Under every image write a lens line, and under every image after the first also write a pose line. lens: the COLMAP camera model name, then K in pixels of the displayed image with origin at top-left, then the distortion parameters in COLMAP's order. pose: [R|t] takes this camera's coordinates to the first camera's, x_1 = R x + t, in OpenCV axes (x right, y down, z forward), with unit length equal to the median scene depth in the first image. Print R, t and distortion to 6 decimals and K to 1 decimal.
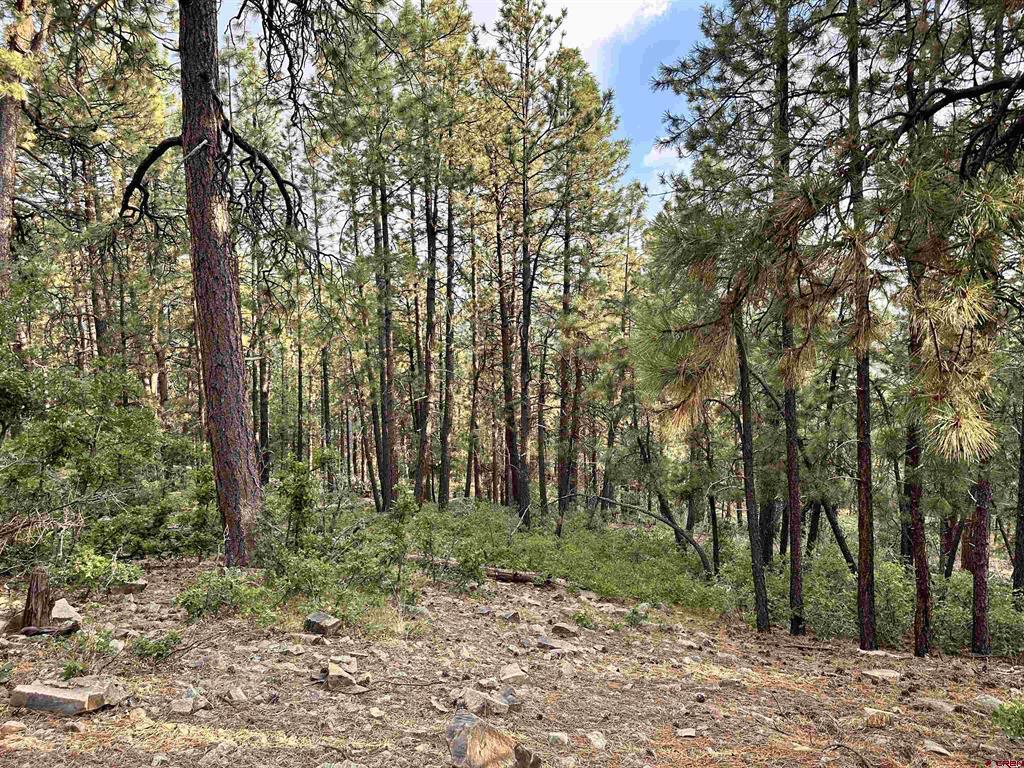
lens RADIAL K [[758.1, 0, 503.3], [0, 758.1, 384.2], [0, 0, 1]] dist [0.145404, -0.205610]
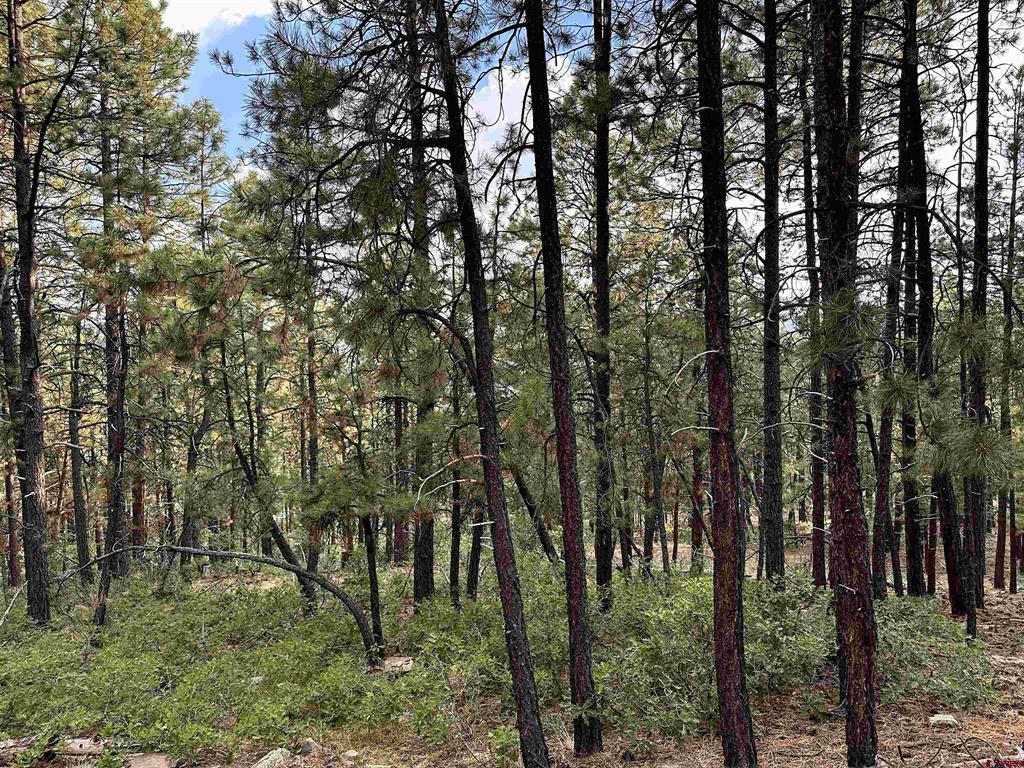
lens RADIAL K [[758.1, 0, 503.3], [0, 758.1, 384.2], [0, 0, 1]] dist [0.145404, -0.205610]
pose [[0.863271, -0.033785, 0.503609, 0.038082], [0.054164, 0.998197, -0.025881, 0.041851], [-0.501826, 0.049620, 0.863544, 0.273017]]
